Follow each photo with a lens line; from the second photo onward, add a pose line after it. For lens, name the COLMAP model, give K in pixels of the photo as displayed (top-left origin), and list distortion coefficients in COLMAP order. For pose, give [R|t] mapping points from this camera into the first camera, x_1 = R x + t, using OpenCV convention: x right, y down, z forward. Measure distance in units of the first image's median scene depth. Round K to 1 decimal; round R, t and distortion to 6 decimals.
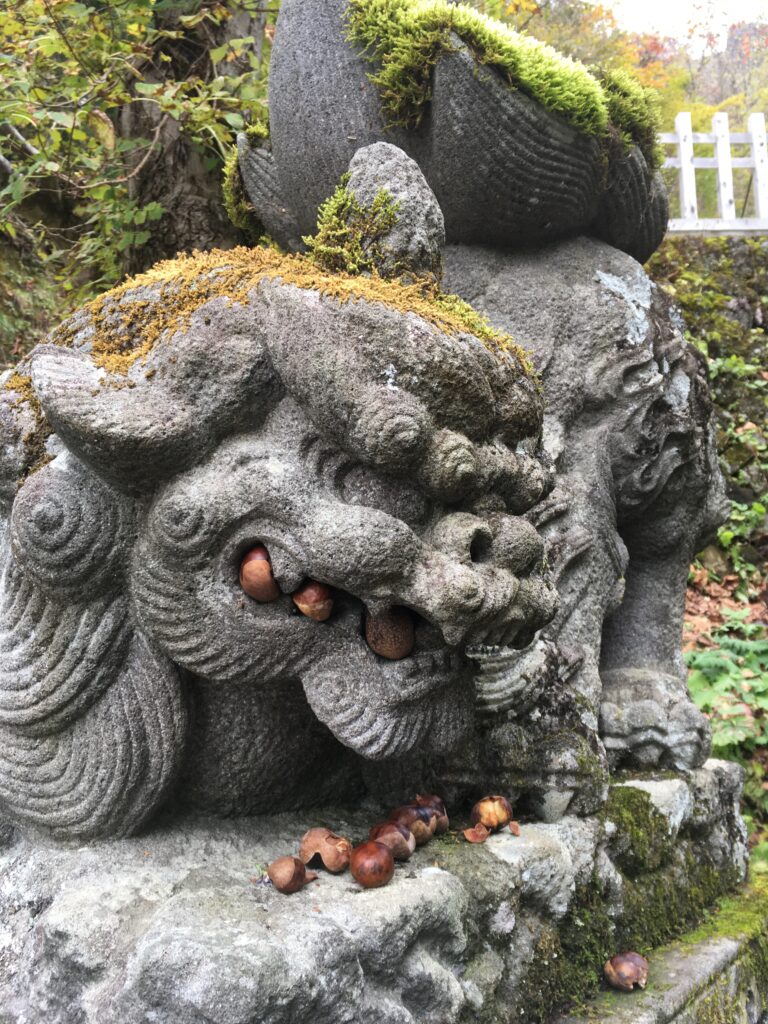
lens RADIAL K [[871.4, 0, 388.6], [0, 871.4, 503.0], [0, 0, 1]] dist [0.057882, -0.059964]
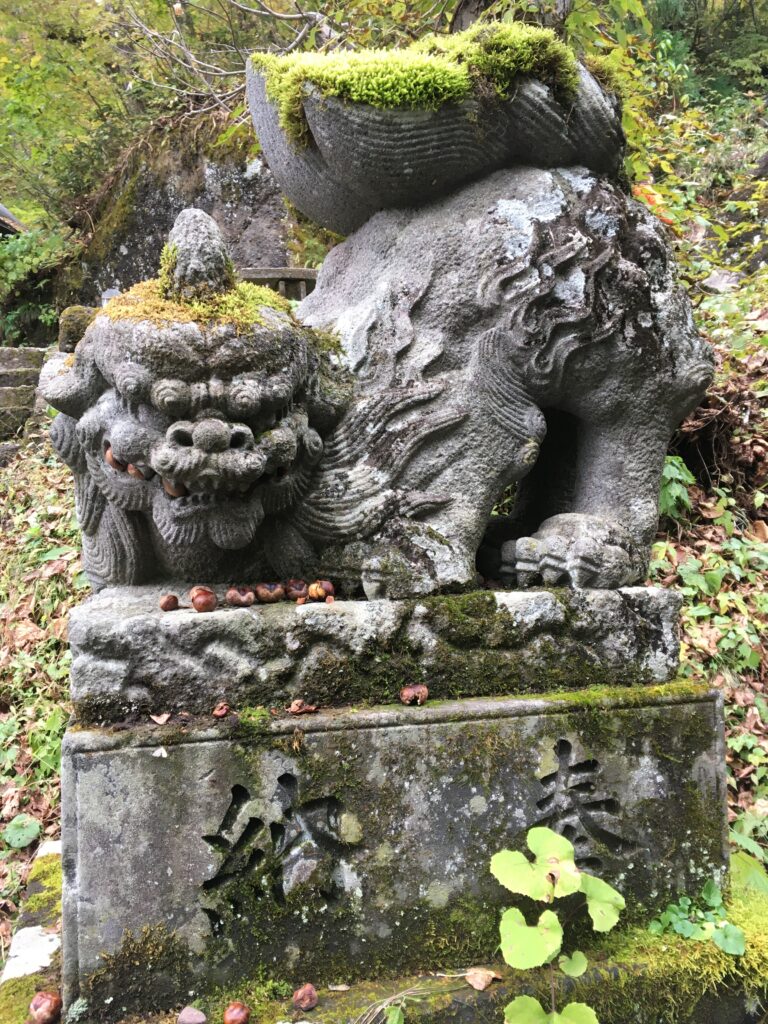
lens RADIAL K [[871.4, 0, 388.6], [0, 871.4, 503.0], [0, 0, 1]] dist [0.057882, -0.059964]
pose [[0.814502, -0.012877, -0.580018, 1.043495], [0.095035, 0.989211, 0.111492, 0.012051], [0.572324, -0.145933, 0.806938, -0.216432]]
